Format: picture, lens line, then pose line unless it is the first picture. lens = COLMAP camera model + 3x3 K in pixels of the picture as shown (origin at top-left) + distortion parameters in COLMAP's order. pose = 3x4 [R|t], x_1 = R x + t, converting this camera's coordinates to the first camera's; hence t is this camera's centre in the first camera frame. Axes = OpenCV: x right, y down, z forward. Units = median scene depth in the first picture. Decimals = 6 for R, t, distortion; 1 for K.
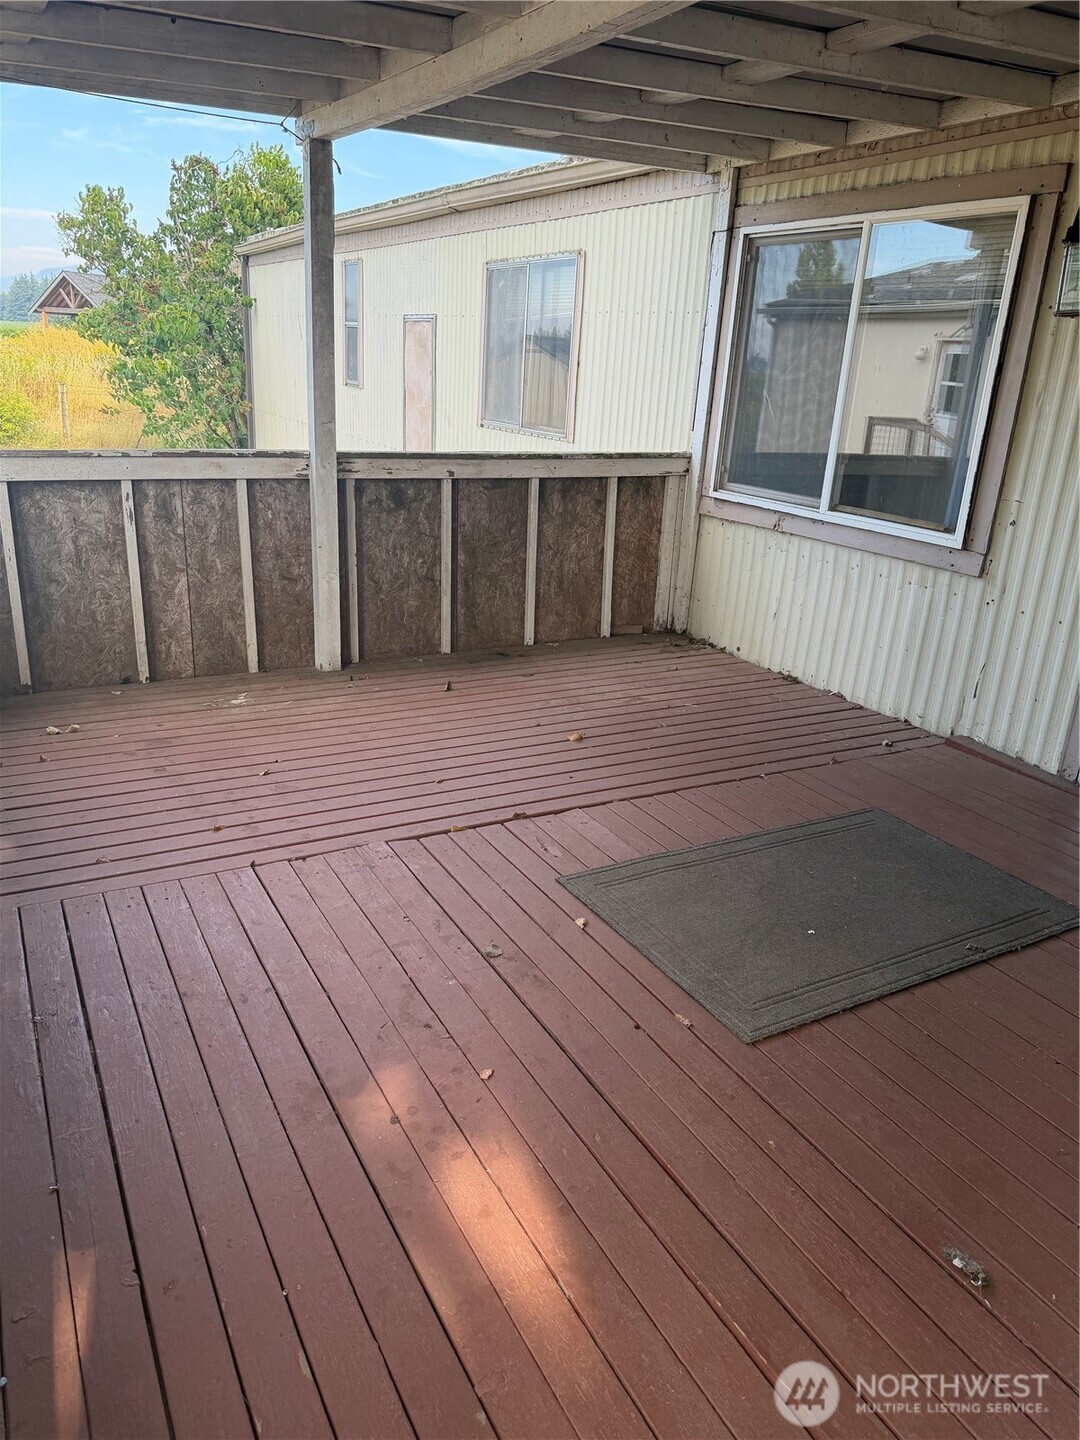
lens RADIAL K [[1008.2, 0, 533.8], [0, 1008.2, 717.1], [0, 0, 1]] dist [0.060291, -0.091490]
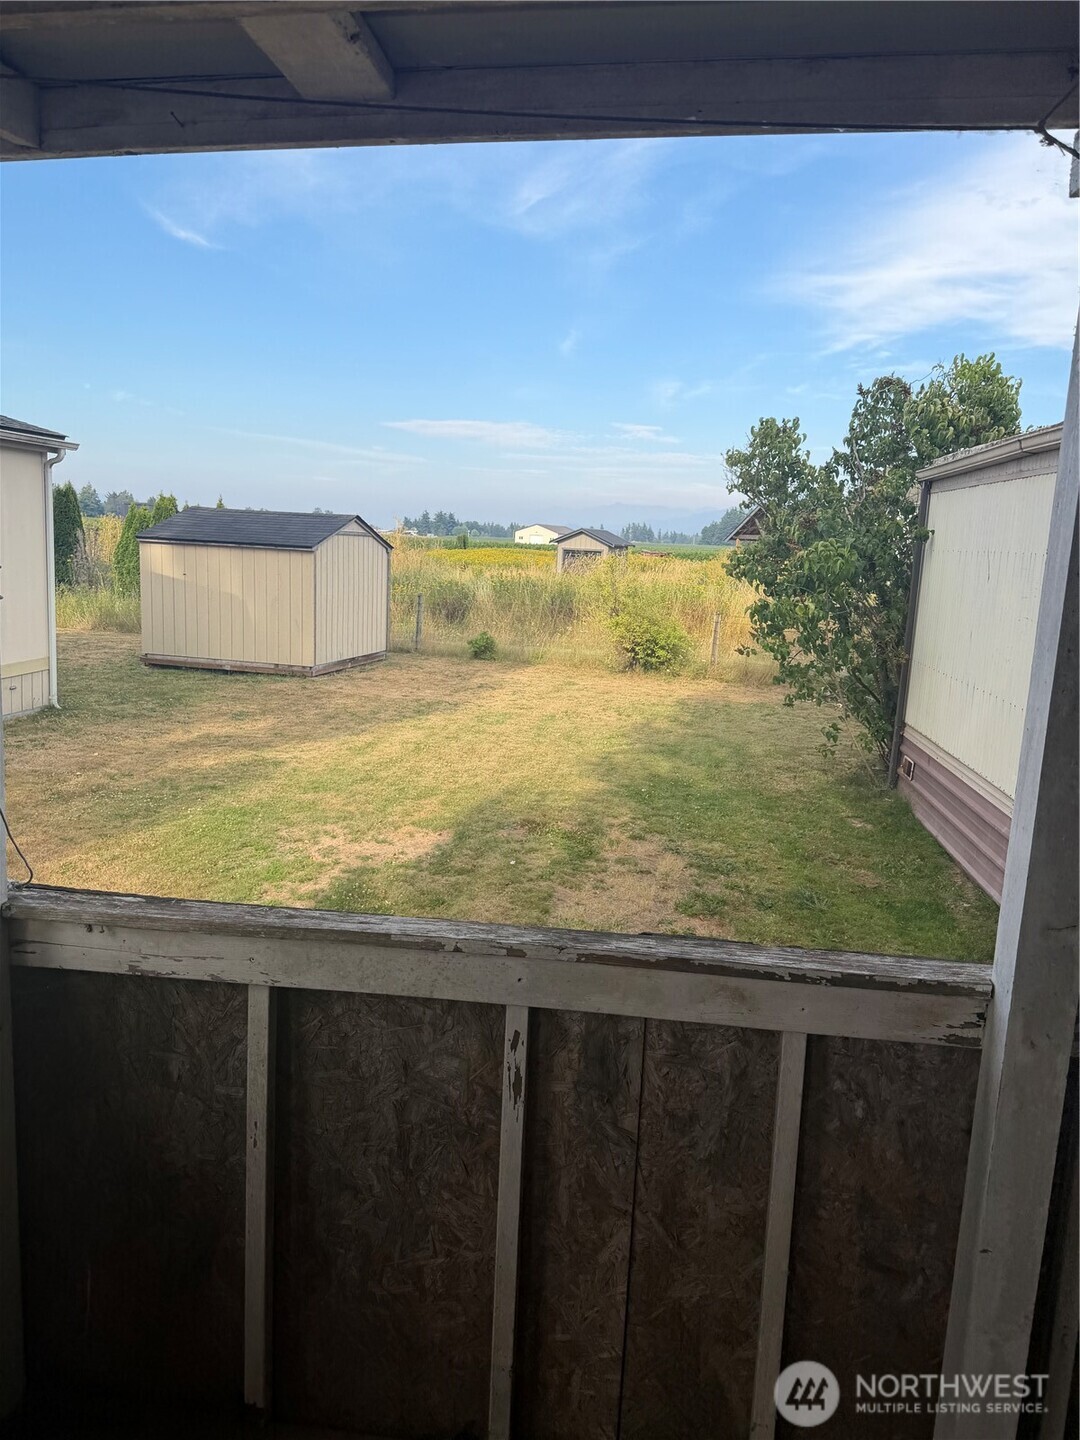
lens RADIAL K [[1006.7, 0, 540.0], [0, 1006.7, 720.0], [0, 0, 1]] dist [0.125085, -0.241522]
pose [[0.816838, 0.082771, -0.570898, -0.051728], [-0.193479, 0.971639, -0.135956, -0.092002], [0.543453, 0.221511, 0.809686, 0.202138]]
